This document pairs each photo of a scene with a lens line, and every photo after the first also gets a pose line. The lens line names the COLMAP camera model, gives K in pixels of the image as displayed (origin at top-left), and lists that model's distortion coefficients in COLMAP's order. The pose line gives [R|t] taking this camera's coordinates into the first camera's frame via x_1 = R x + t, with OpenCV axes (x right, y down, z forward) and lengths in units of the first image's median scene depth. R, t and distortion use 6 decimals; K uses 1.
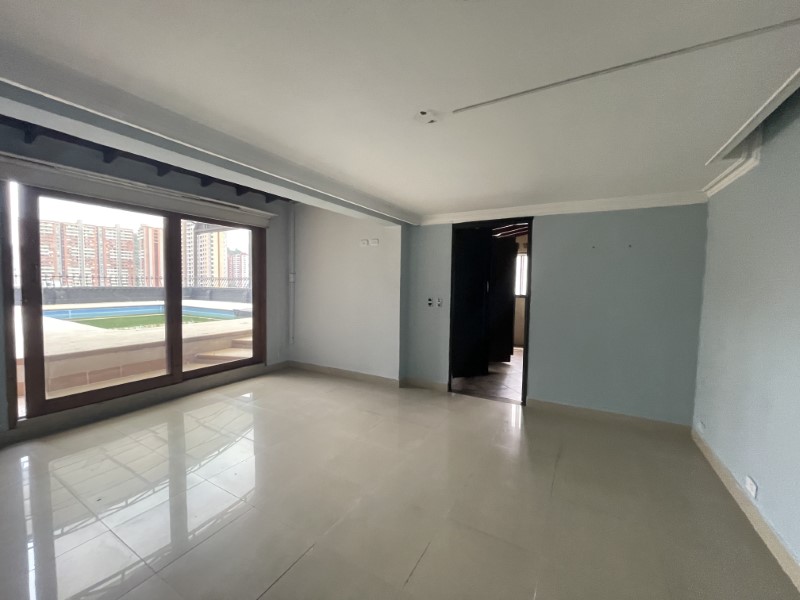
lens RADIAL K [[322.7, 0, 397.5], [0, 322.7, 300.9], [0, 0, 1]] dist [-0.001876, 0.000770]
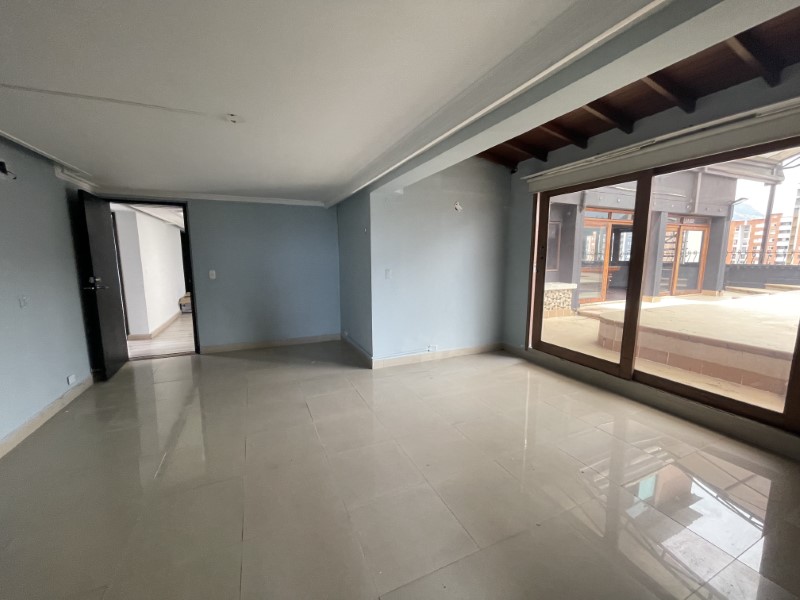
lens RADIAL K [[322.7, 0, 397.5], [0, 322.7, 300.9], [0, 0, 1]] dist [-0.001876, 0.000770]
pose [[-0.600572, 0.092110, -0.794247, 0.290541], [-0.052934, 0.986583, 0.154441, -0.039166], [0.797817, 0.134796, -0.587638, 0.907253]]
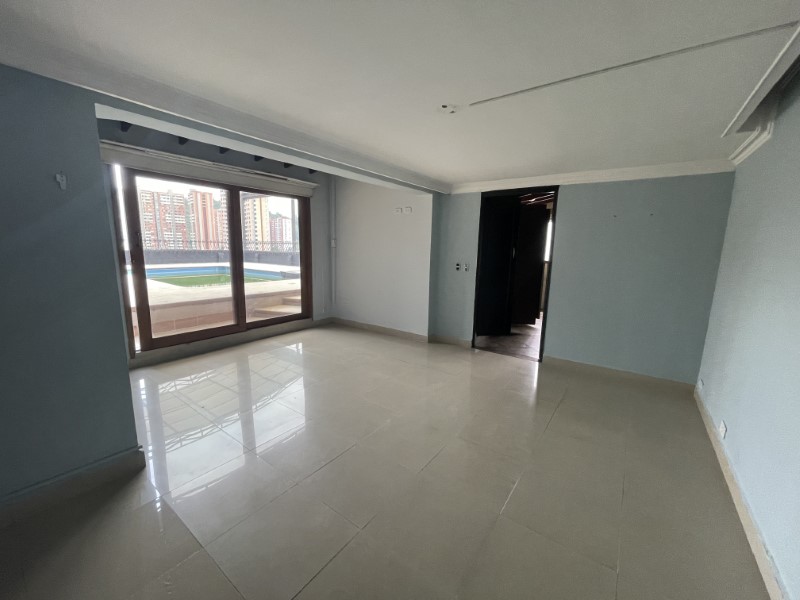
lens RADIAL K [[322.7, 0, 397.5], [0, 322.7, 300.9], [0, 0, 1]] dist [-0.001876, 0.000770]
pose [[0.993588, 0.023449, -0.110604, 0.022171], [-0.011101, 0.993763, 0.110960, -0.000223], [0.112516, -0.109020, 0.987651, -0.109778]]
